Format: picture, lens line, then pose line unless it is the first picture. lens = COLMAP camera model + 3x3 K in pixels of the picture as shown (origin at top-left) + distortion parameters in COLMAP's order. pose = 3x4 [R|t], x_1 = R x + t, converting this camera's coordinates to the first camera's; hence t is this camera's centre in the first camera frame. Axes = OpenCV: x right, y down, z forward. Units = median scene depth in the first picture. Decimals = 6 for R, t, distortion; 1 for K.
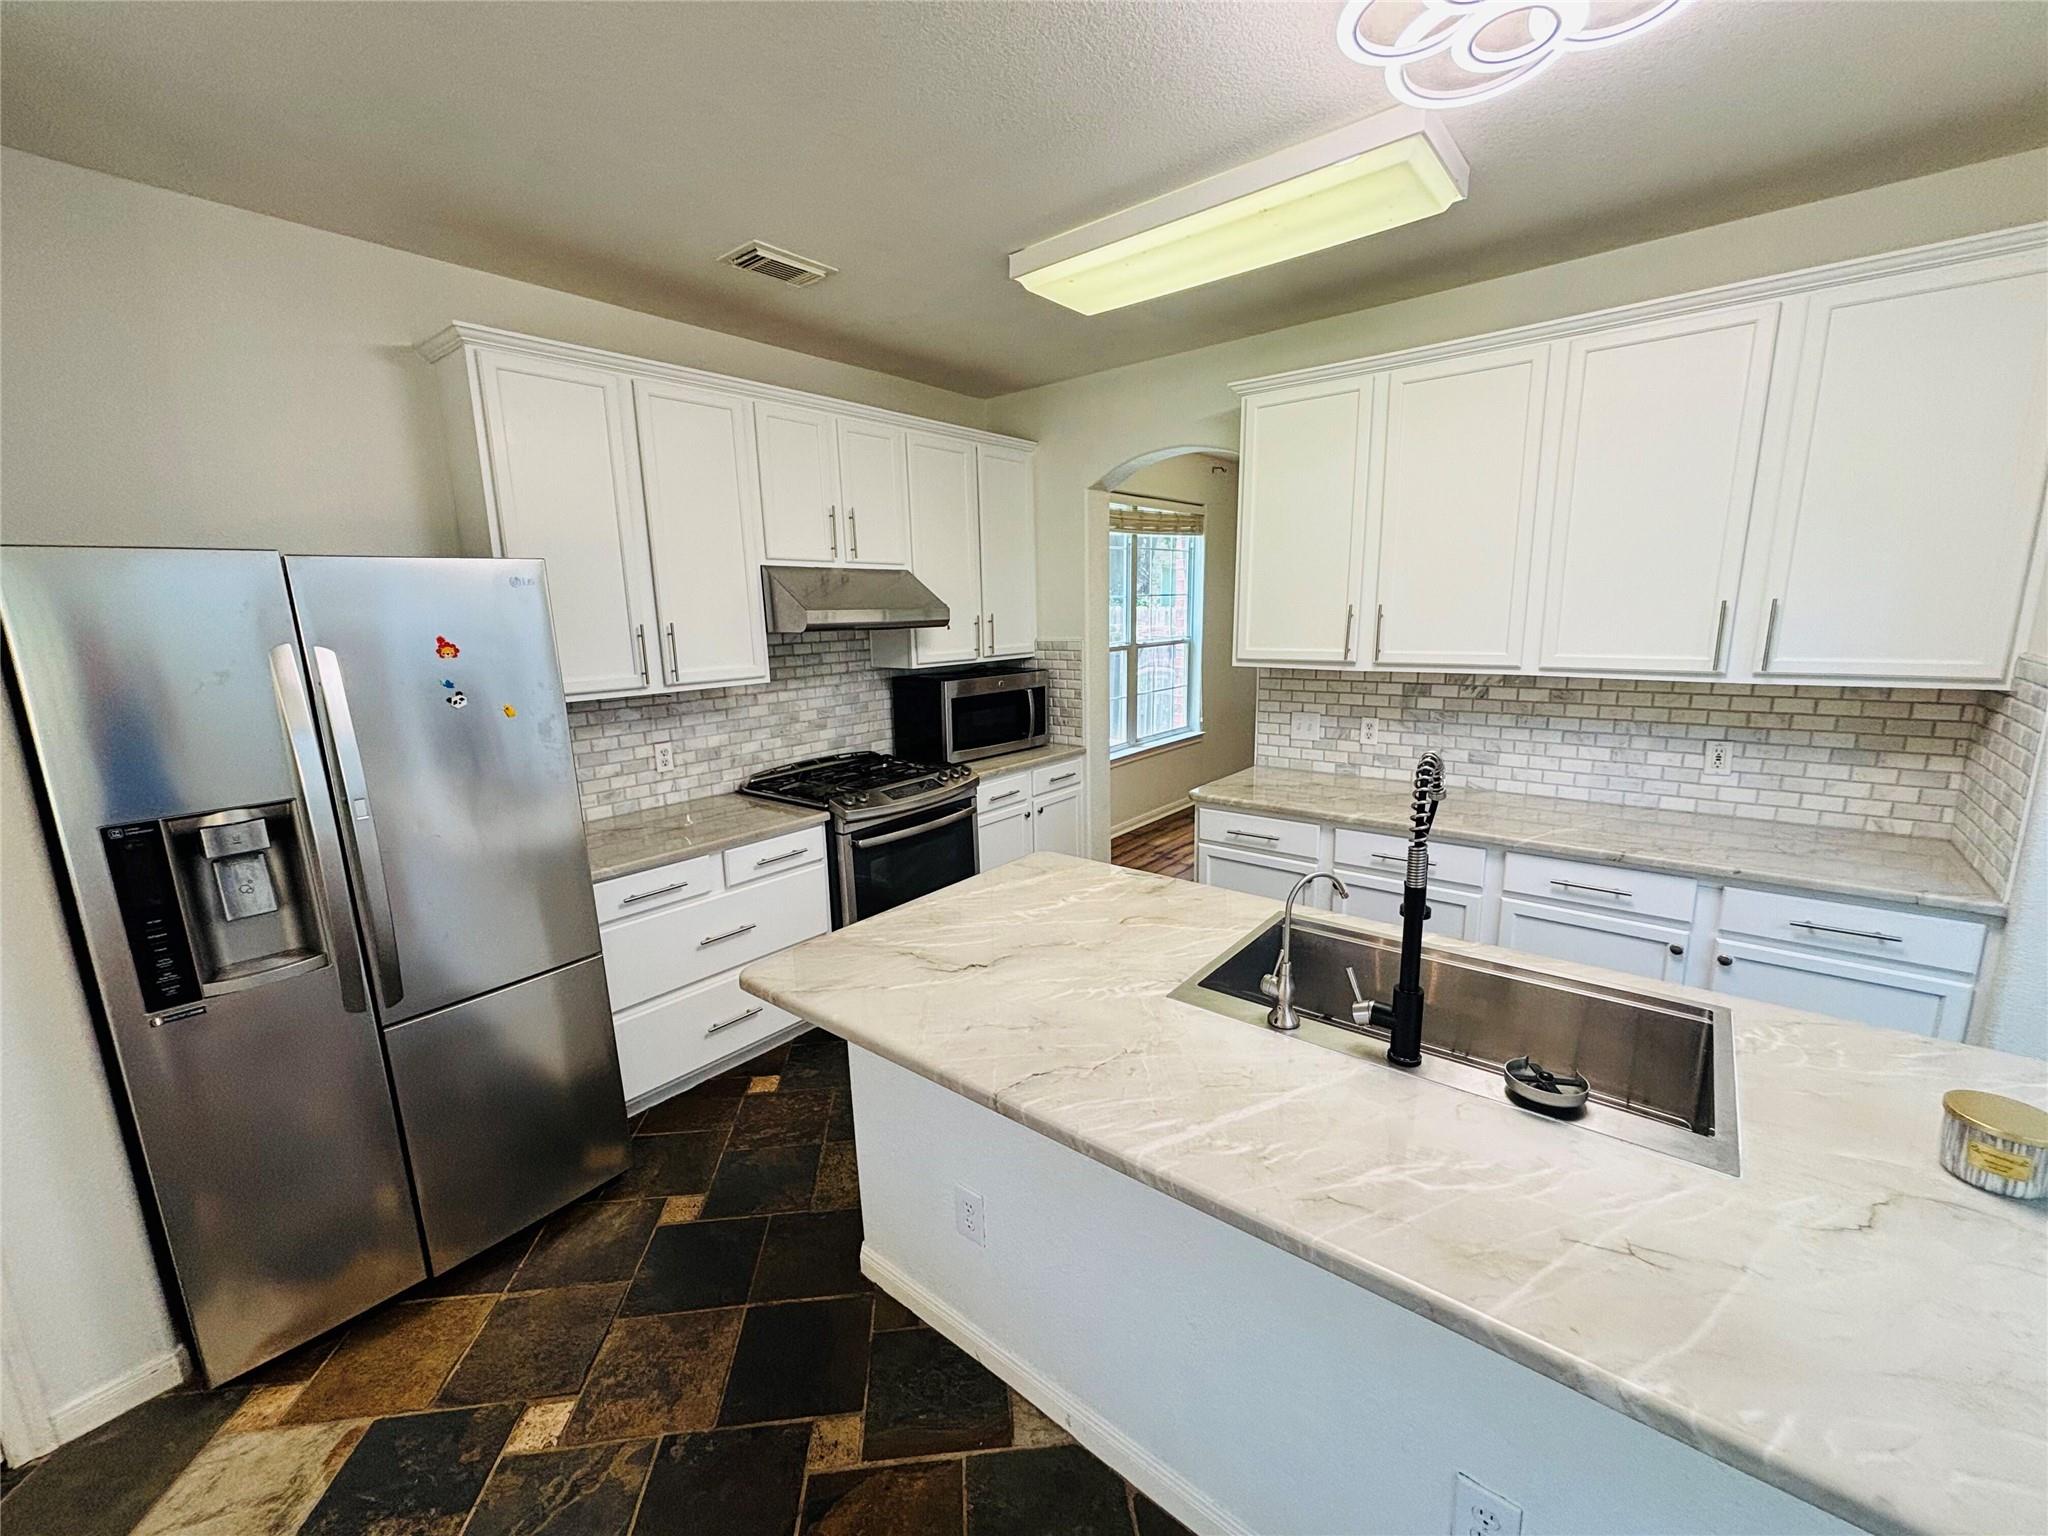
lens RADIAL K [[822.9, 0, 1014.2], [0, 822.9, 771.2], [0, 0, 1]] dist [0.002377, 0.000810]
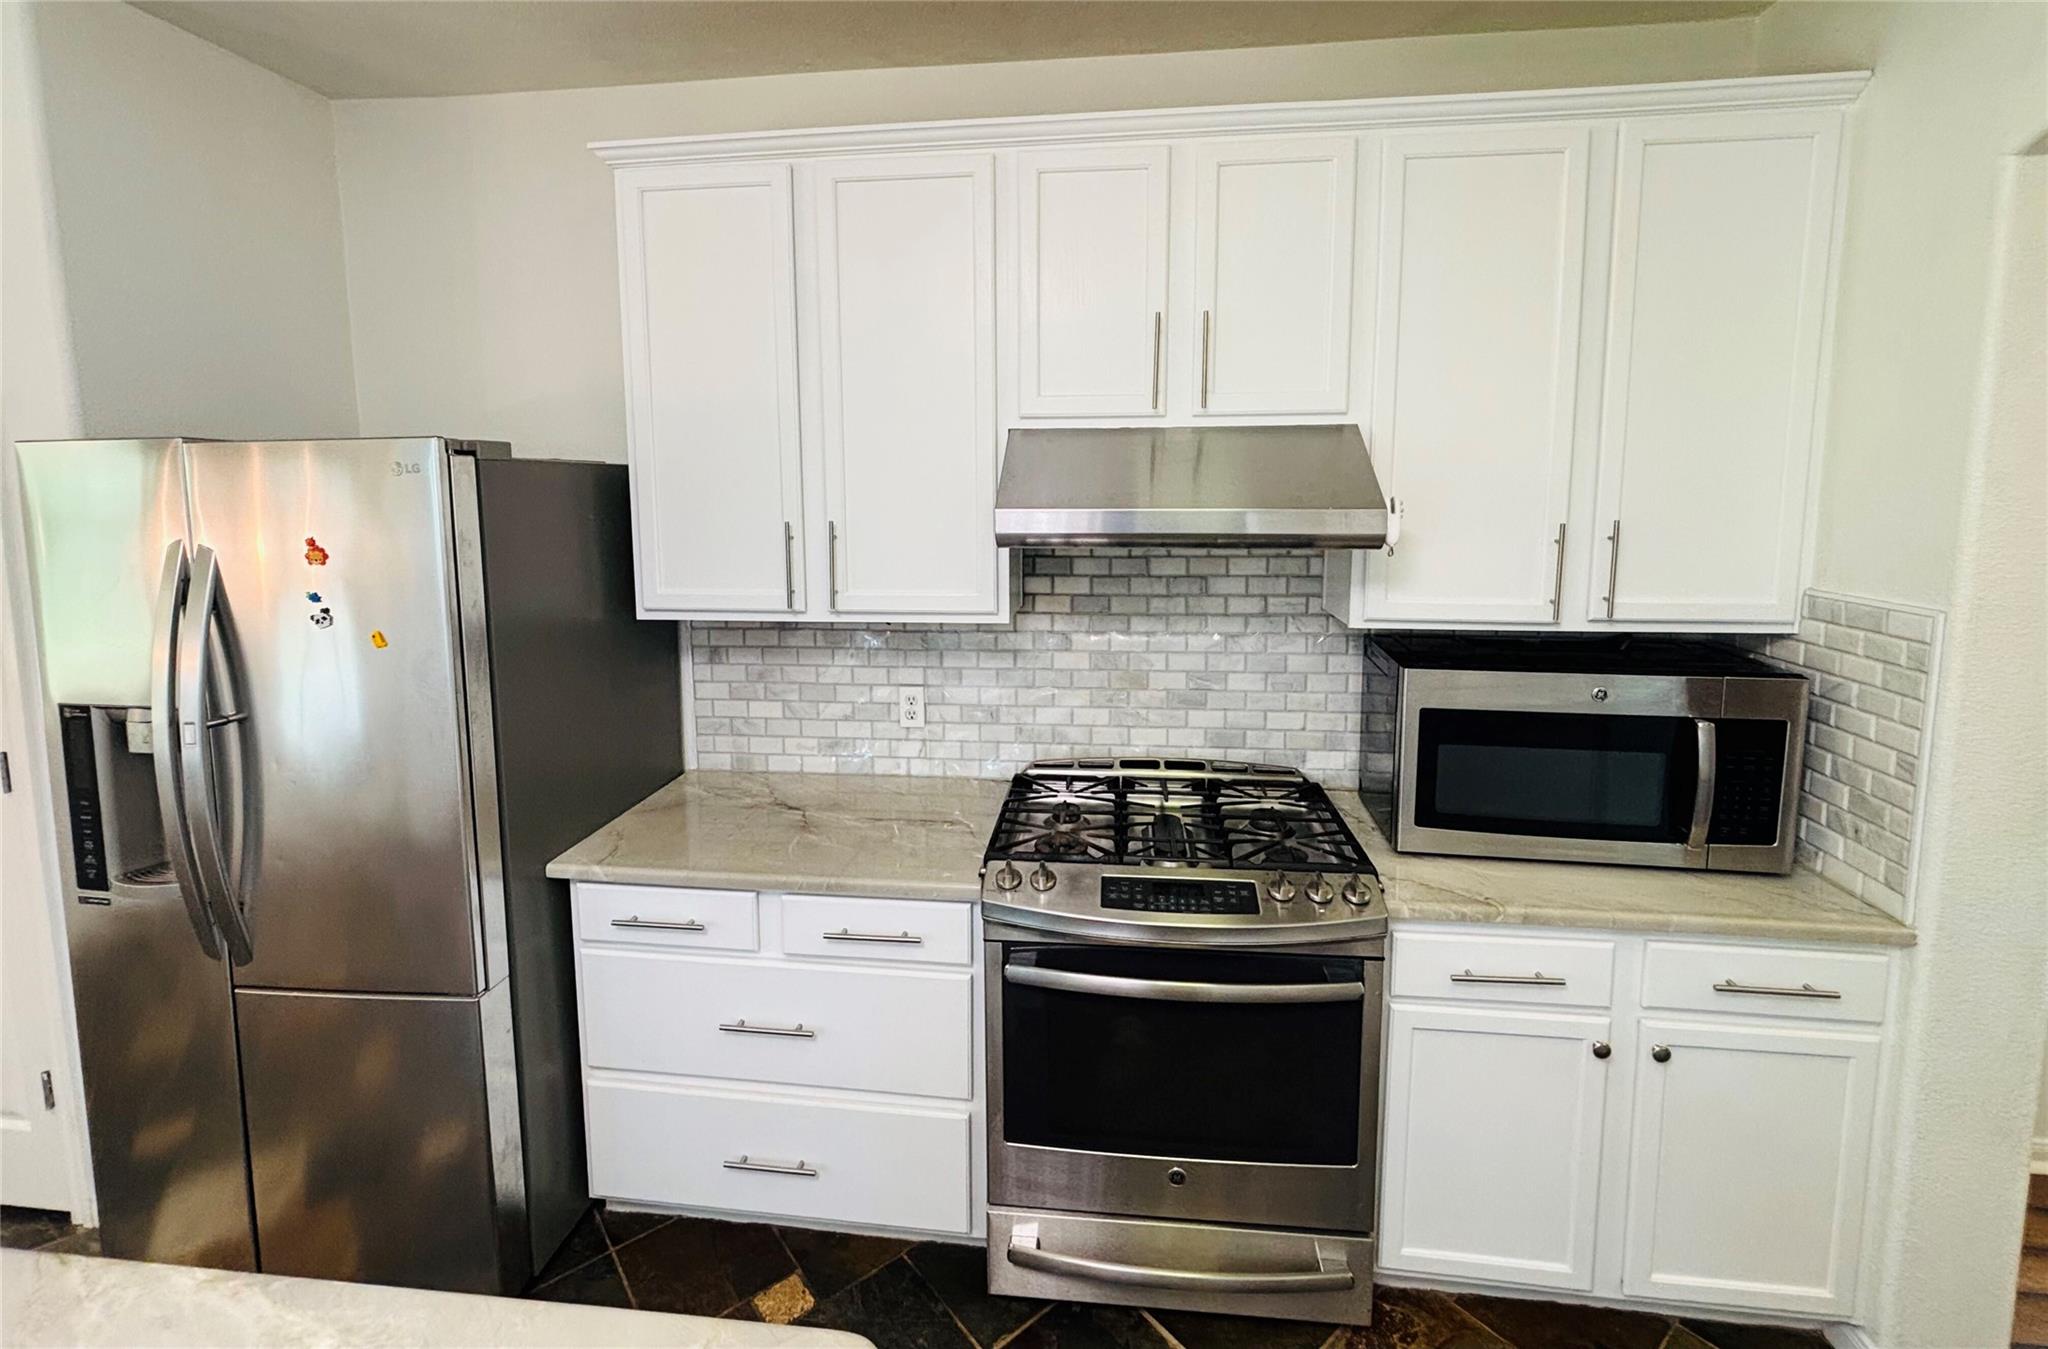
lens RADIAL K [[887.7, 0, 1025.5], [0, 887.7, 571.5], [0, 0, 1]] dist [-0.002553, -0.000085]
pose [[0.544030, 0.105453, -0.832413, 0.208080], [-0.169973, 0.985353, 0.013741, -0.138463], [0.821670, 0.134012, 0.553985, 0.583339]]
